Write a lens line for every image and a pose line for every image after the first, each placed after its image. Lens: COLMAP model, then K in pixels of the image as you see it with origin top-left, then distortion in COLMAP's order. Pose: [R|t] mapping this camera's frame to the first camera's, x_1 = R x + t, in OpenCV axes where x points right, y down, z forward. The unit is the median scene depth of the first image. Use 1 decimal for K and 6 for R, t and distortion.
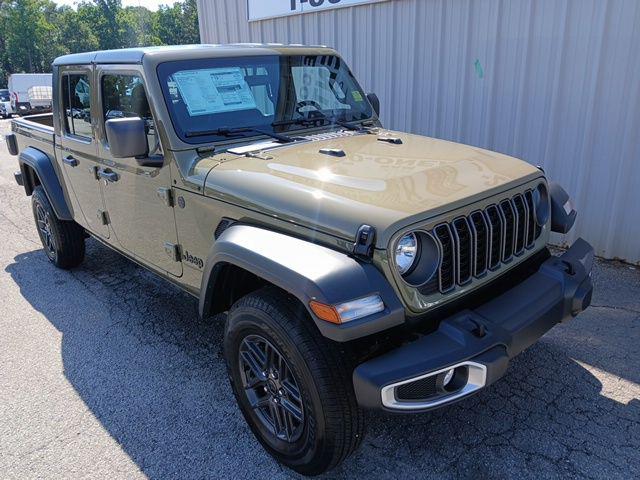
lens RADIAL K [[521.0, 0, 319.3], [0, 521.0, 242.3], [0, 0, 1]] dist [0.011258, -0.006785]
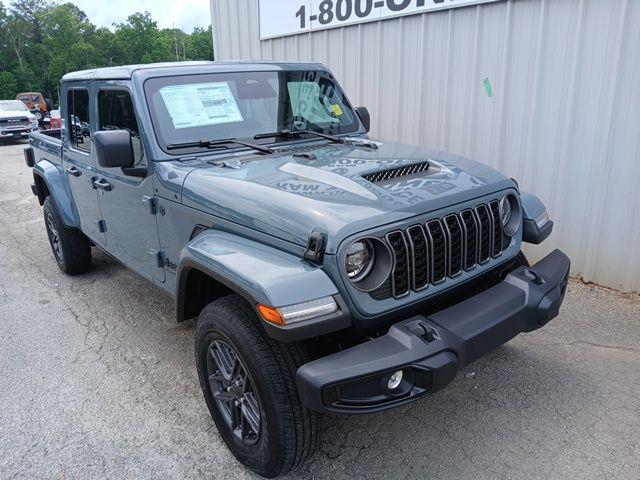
lens RADIAL K [[521.0, 0, 319.3], [0, 521.0, 242.3], [0, 0, 1]] dist [0.011258, -0.006785]
pose [[0.998377, 0.011430, -0.055799, 0.101506], [-0.013117, 0.999465, -0.029959, 0.013818], [0.055427, 0.030643, 0.997992, -0.023056]]
